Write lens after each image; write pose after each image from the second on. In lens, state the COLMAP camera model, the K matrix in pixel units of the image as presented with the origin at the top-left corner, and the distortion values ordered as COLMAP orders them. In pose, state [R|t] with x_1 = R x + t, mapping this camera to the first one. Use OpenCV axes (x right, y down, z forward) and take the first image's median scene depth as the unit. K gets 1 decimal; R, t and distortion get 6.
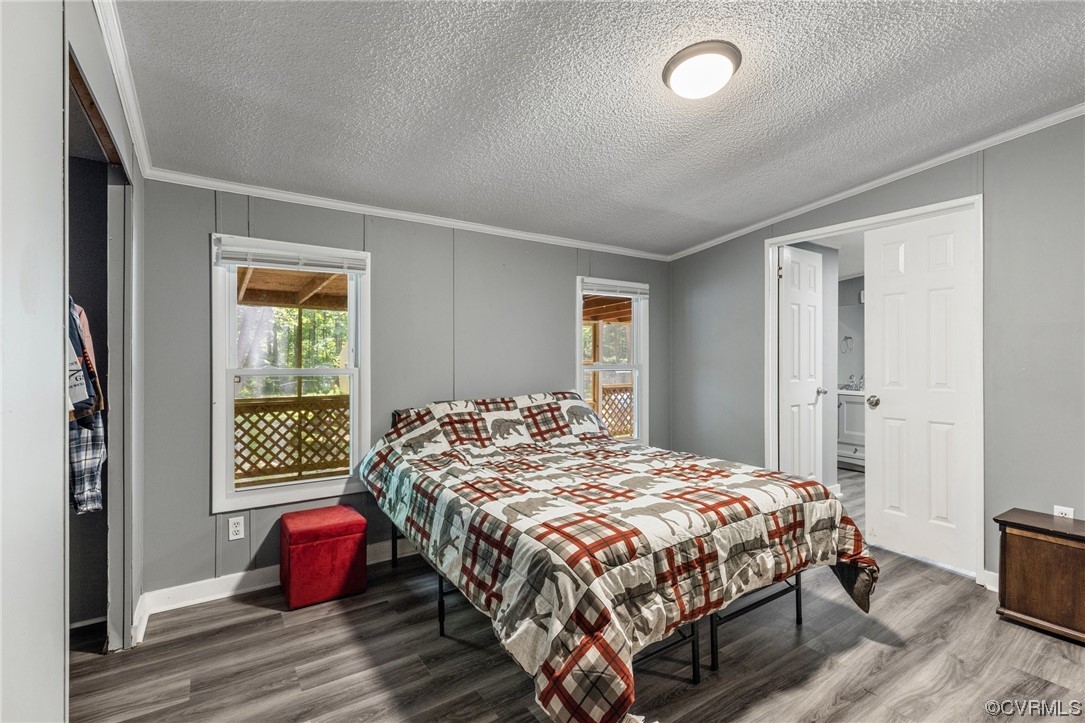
lens RADIAL K [[492.2, 0, 542.5], [0, 492.2, 361.5], [0, 0, 1]] dist [0.000243, -0.000135]
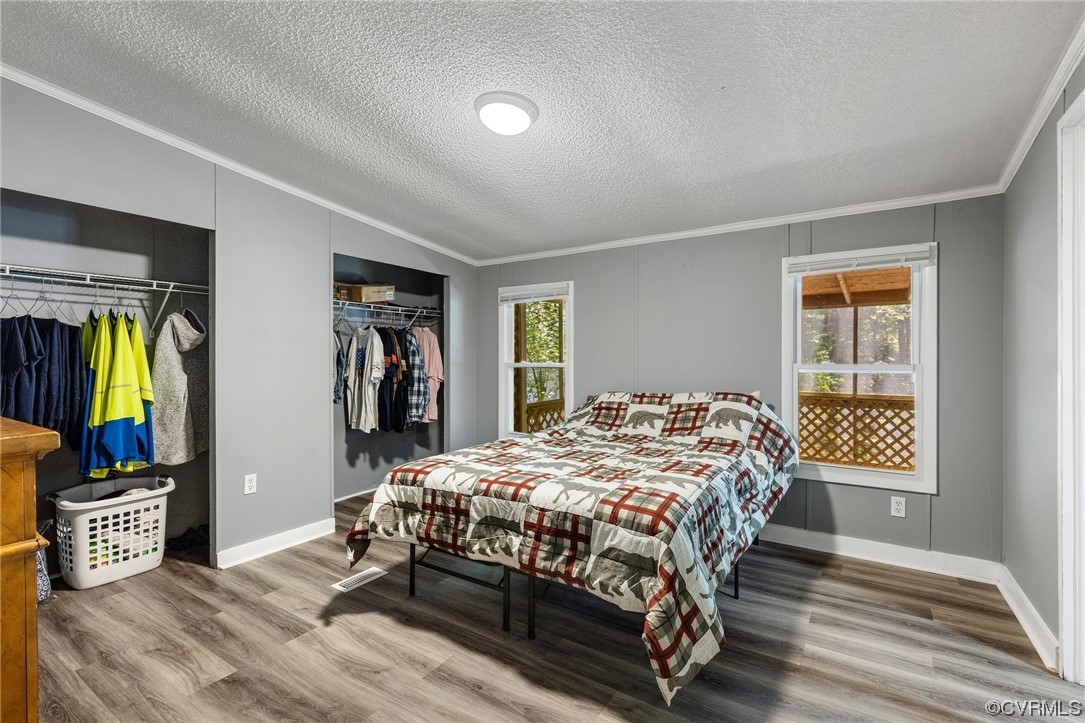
lens RADIAL K [[492.2, 0, 542.5], [0, 492.2, 361.5], [0, 0, 1]] dist [0.000243, -0.000135]
pose [[0.394081, 0.011581, -0.919003, 1.399356], [-0.003054, 0.999932, 0.011291, -0.009897], [0.919071, -0.001643, 0.394090, 0.598955]]
